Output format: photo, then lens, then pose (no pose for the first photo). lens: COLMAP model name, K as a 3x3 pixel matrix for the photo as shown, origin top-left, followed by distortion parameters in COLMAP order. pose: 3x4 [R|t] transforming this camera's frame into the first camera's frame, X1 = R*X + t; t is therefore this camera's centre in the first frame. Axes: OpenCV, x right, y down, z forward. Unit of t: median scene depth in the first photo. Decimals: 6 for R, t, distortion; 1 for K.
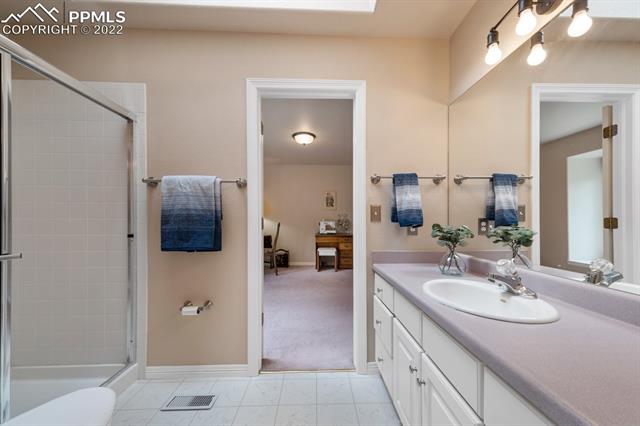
lens RADIAL K [[231.2, 0, 321.9], [0, 231.2, 214.2], [0, 0, 1]] dist [0.019030, -0.000020]
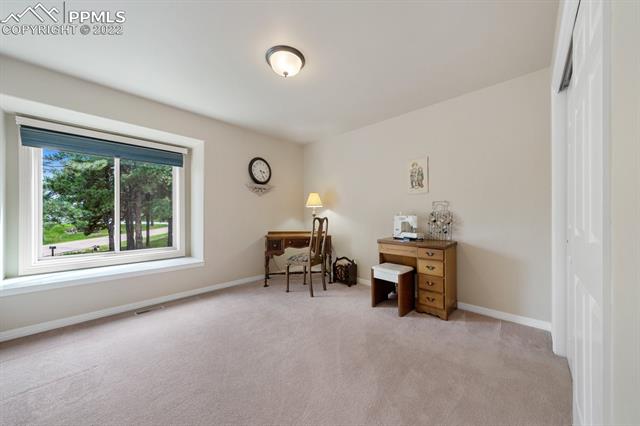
lens RADIAL K [[231.2, 0, 321.9], [0, 231.2, 214.2], [0, 0, 1]] dist [0.019030, -0.000020]
pose [[0.722713, -0.009929, -0.691077, 0.254862], [0.007415, 0.999951, -0.006613, 0.030675], [0.691109, -0.000345, 0.722751, 0.482895]]
